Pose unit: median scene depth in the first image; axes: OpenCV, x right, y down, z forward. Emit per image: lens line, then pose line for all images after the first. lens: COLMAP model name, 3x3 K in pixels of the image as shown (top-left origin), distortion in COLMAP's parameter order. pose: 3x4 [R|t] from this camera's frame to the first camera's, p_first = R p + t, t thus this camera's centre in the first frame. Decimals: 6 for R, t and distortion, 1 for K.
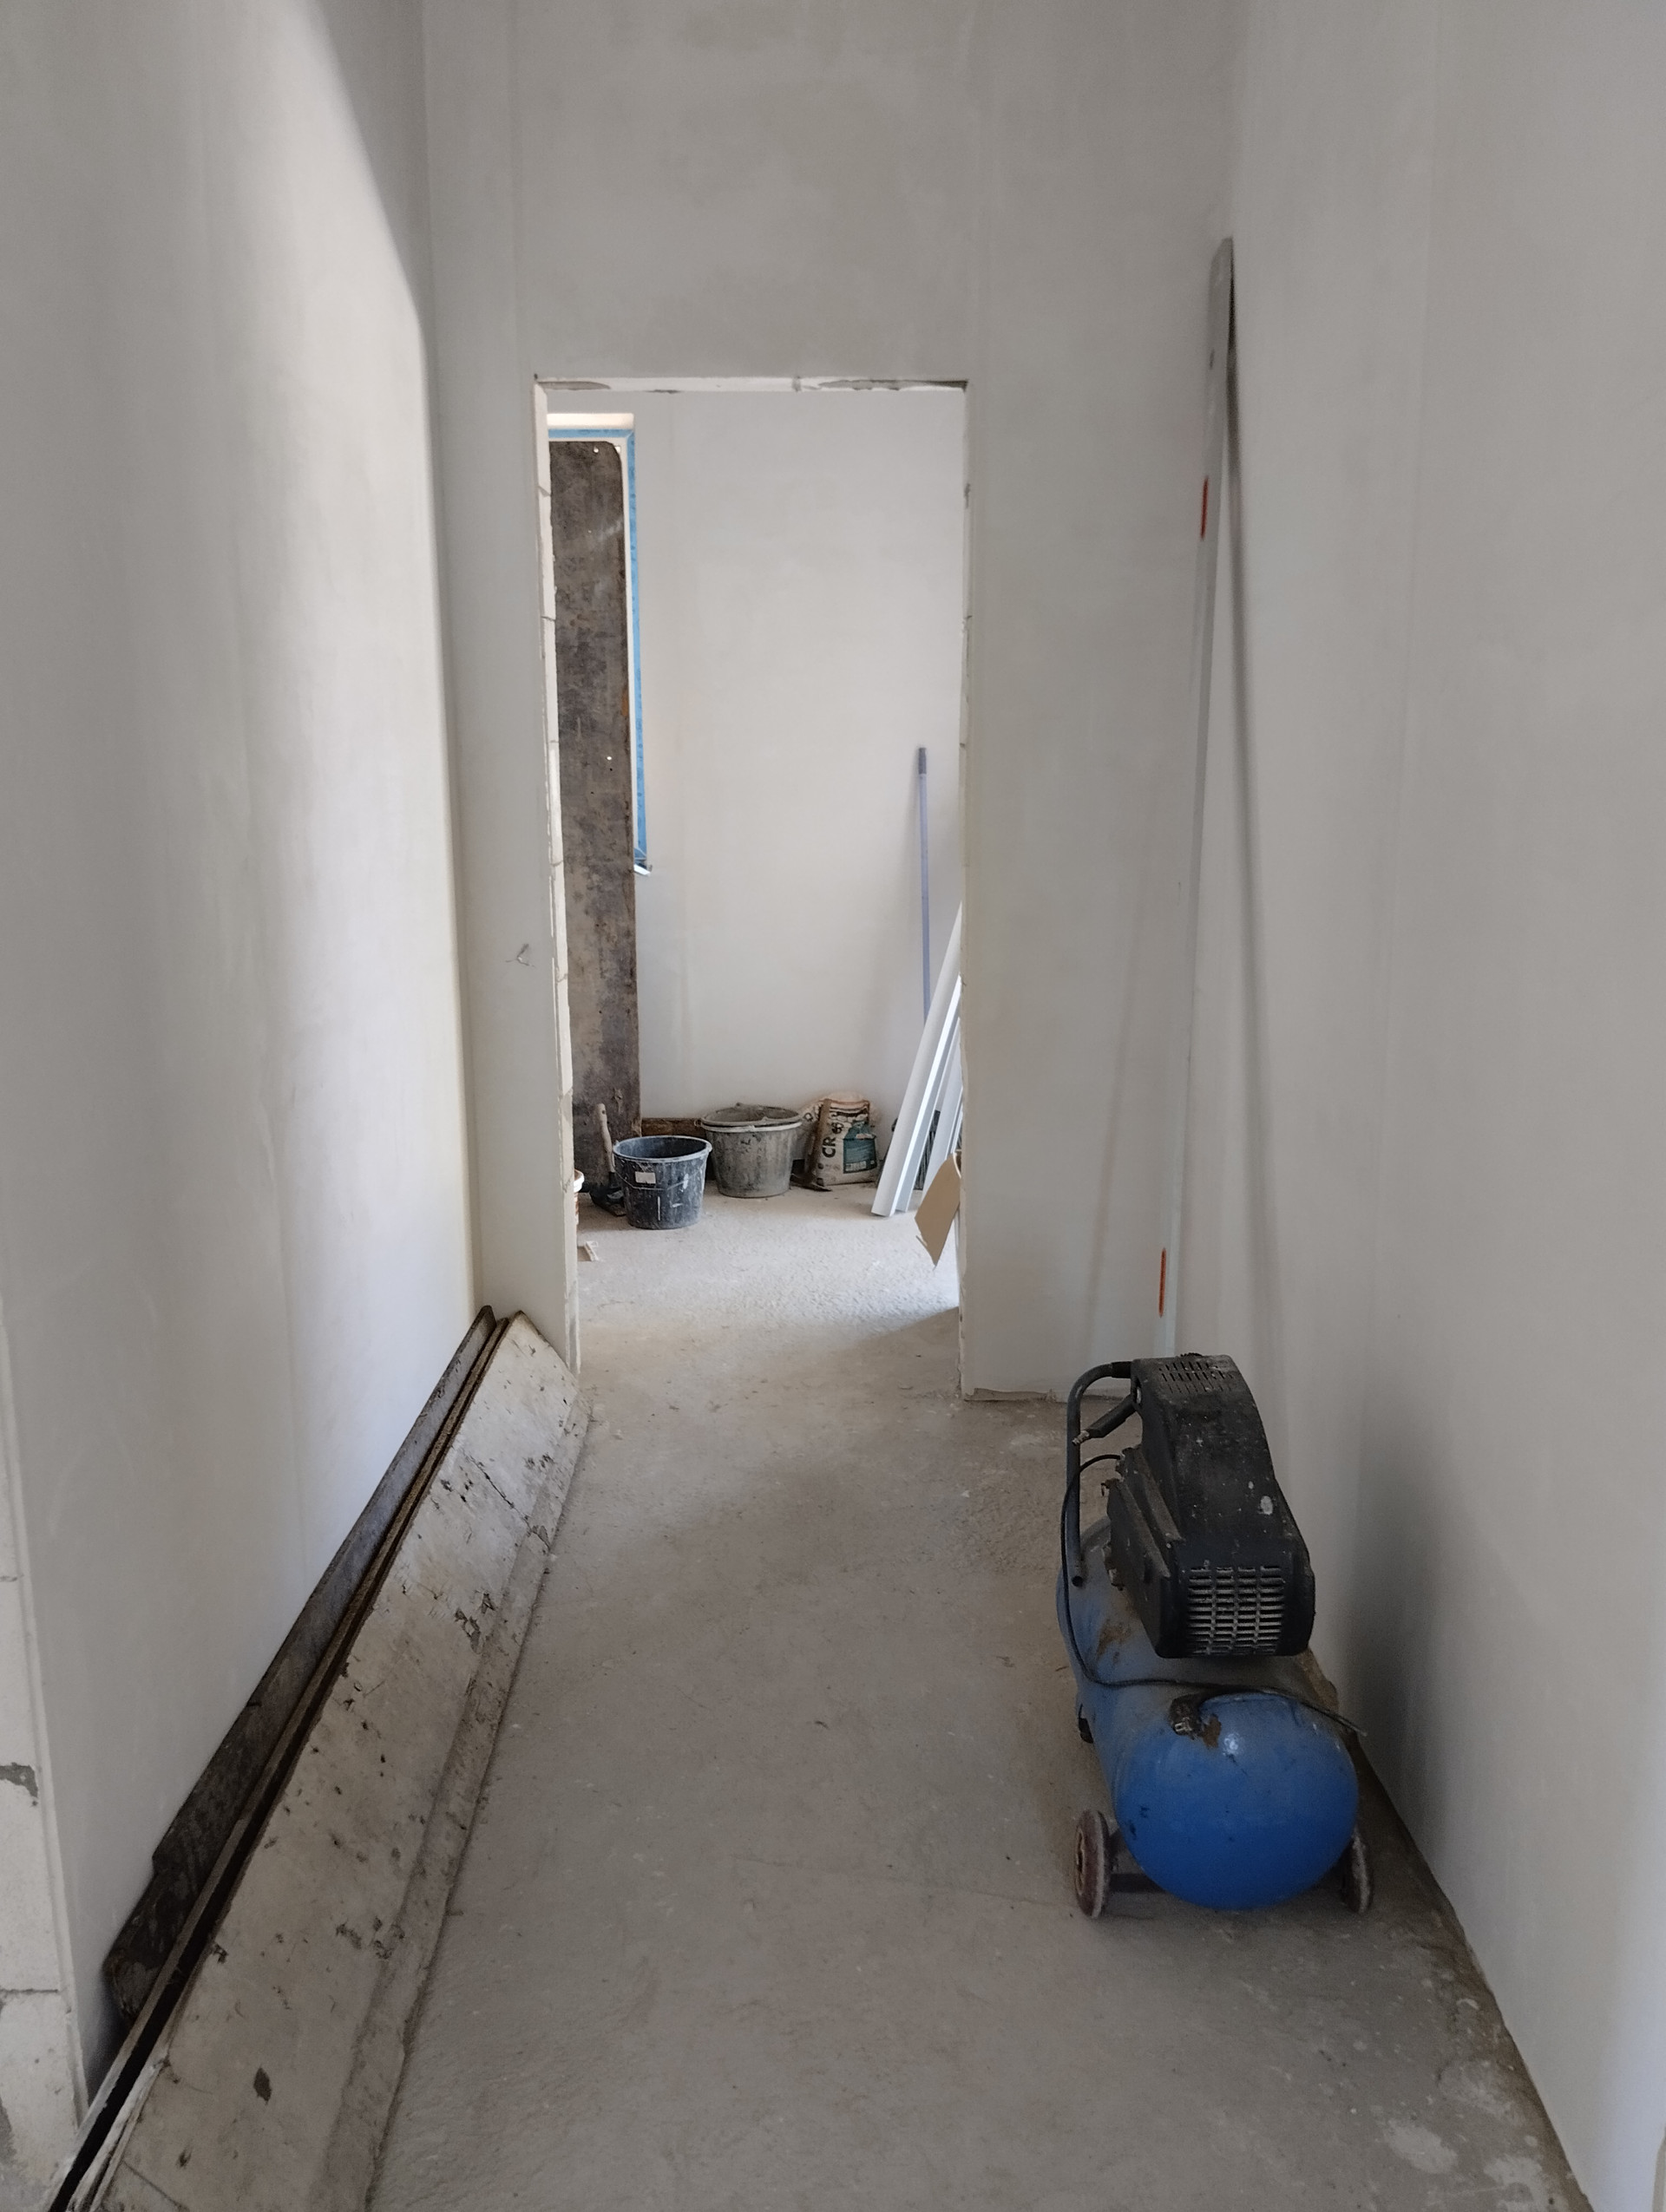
lens RADIAL K [[1801.4, 0, 833.0], [0, 1801.4, 1106.0], [0, 0, 1]] dist [0.096896, -0.189284]
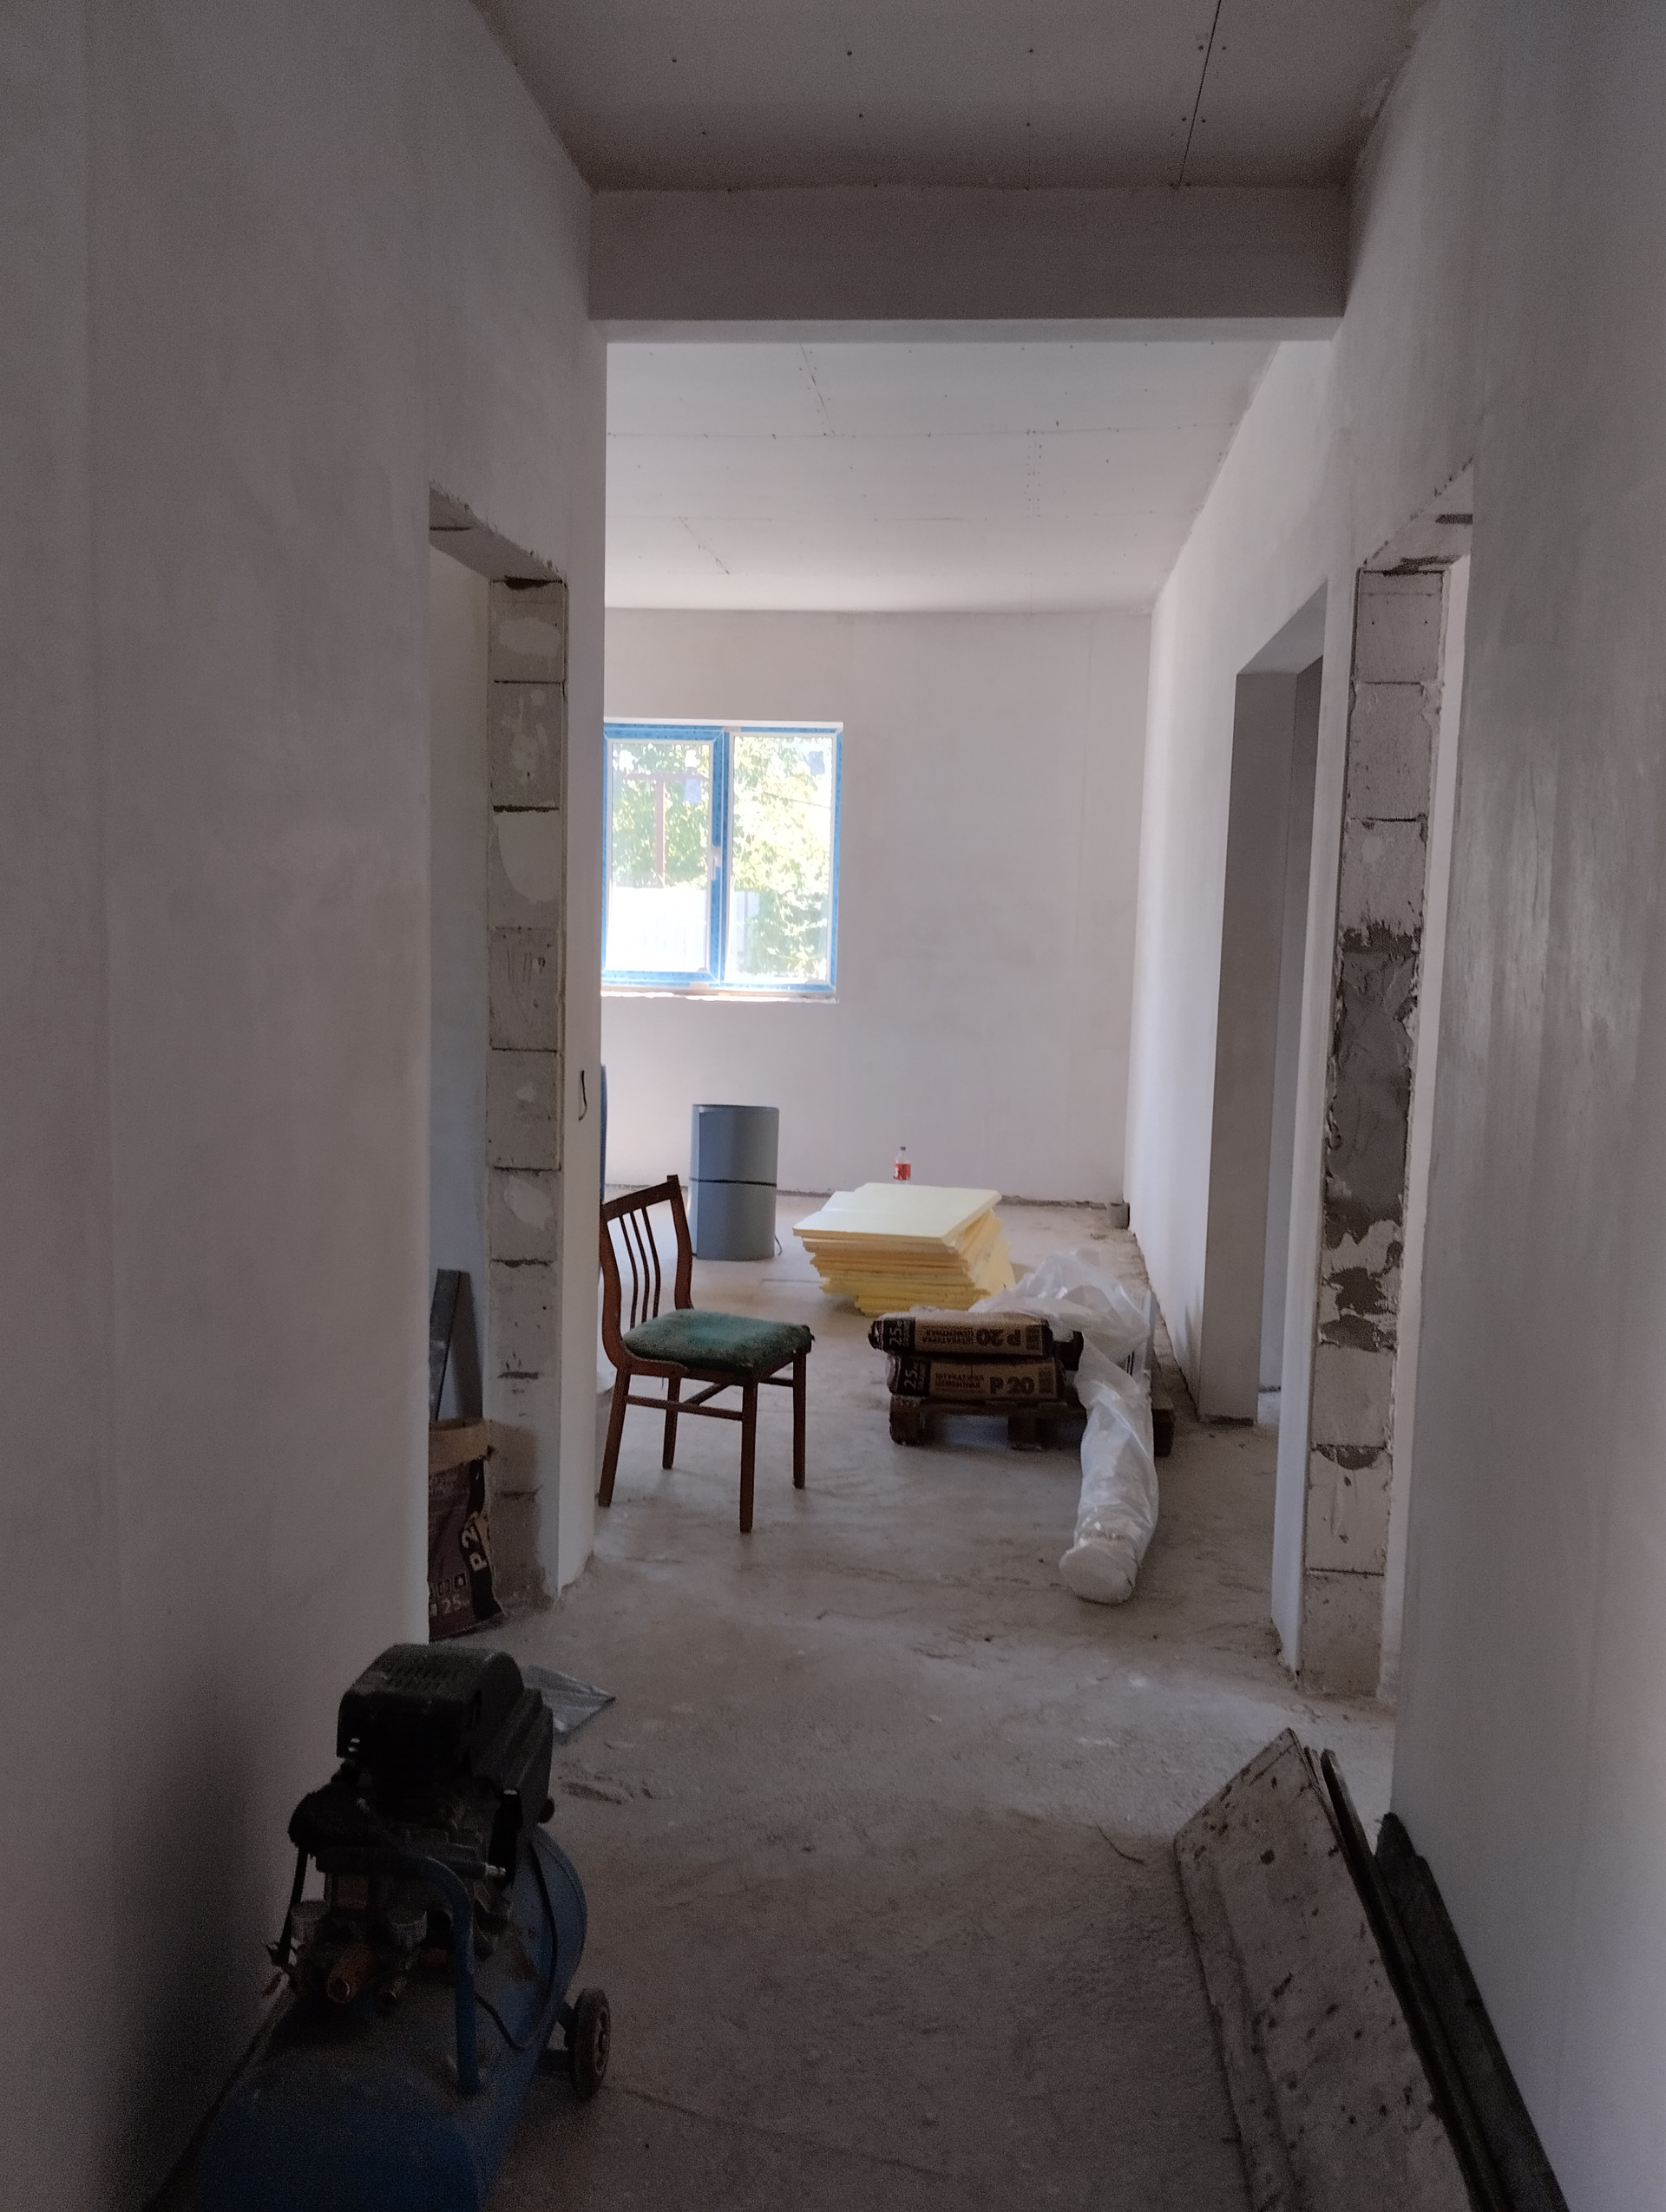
lens RADIAL K [[1801.4, 0, 833.0], [0, 1801.4, 1106.0], [0, 0, 1]] dist [0.096896, -0.189284]
pose [[-0.994031, -0.038505, 0.102075, -0.078162], [-0.004606, 0.949622, 0.313363, -0.410564], [-0.108999, 0.311023, -0.944131, 1.872602]]
